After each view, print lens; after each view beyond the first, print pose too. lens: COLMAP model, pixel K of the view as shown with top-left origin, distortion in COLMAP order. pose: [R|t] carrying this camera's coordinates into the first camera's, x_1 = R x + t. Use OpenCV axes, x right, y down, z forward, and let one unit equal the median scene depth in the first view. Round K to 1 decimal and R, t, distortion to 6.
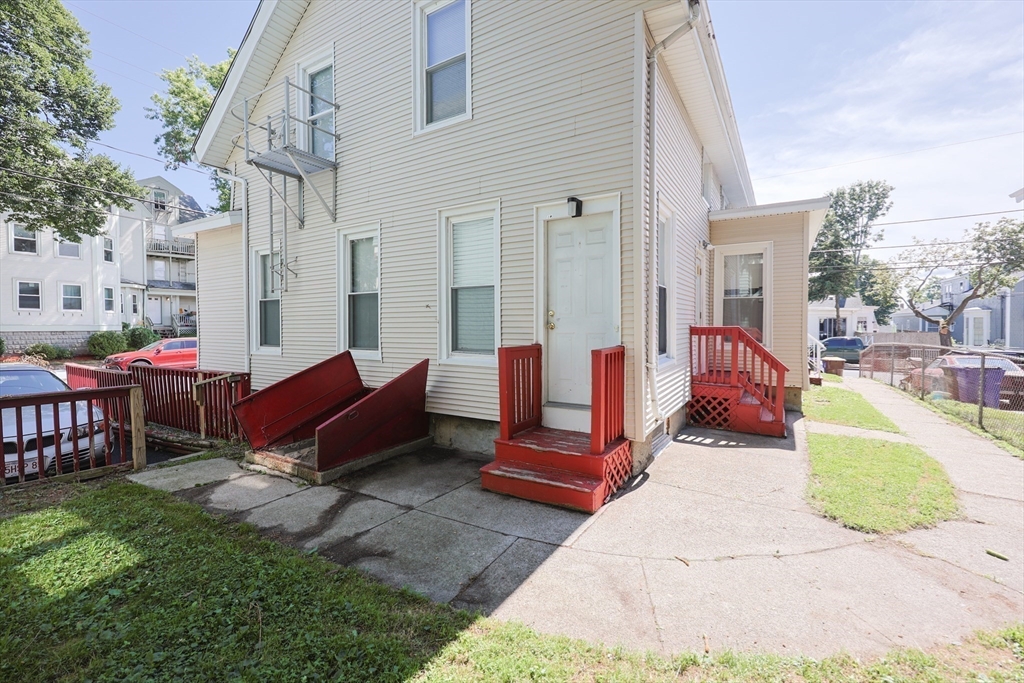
lens RADIAL K [[441.4, 0, 520.9], [0, 441.4, 335.5], [0, 0, 1]] dist [-0.000935, -0.000313]
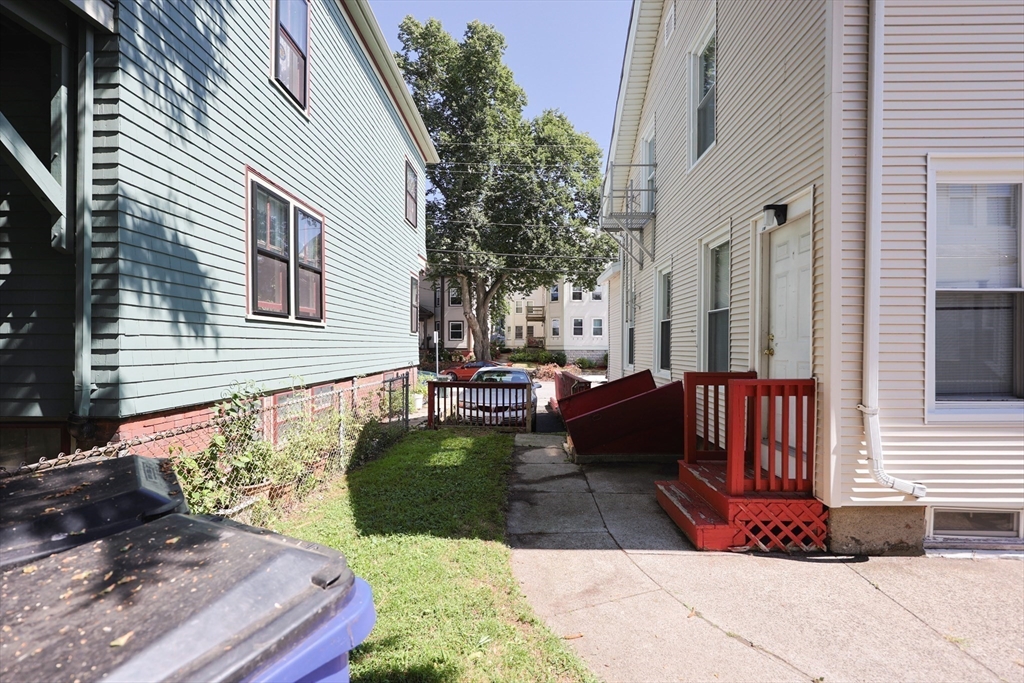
lens RADIAL K [[441.4, 0, 513.9], [0, 441.4, 346.6], [0, 0, 1]] dist [-0.000935, -0.000313]
pose [[0.476739, 0.005092, -0.879030, 0.683776], [-0.023844, 0.999690, -0.007141, -0.015229], [0.878722, 0.024364, 0.476712, 0.158881]]
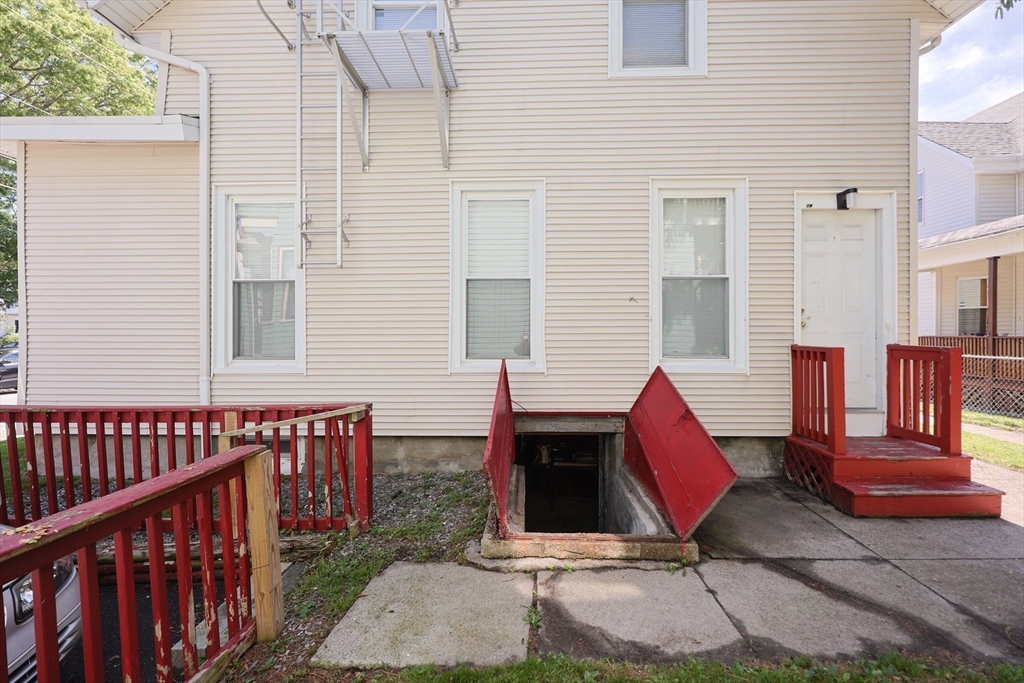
lens RADIAL K [[441.4, 0, 519.9], [0, 441.4, 335.8], [0, 0, 1]] dist [-0.000935, -0.000313]
pose [[0.865740, -0.002215, 0.500490, -1.036217], [0.010456, 0.999852, -0.013662, 0.009357], [-0.500386, 0.017061, 0.865635, 0.575562]]
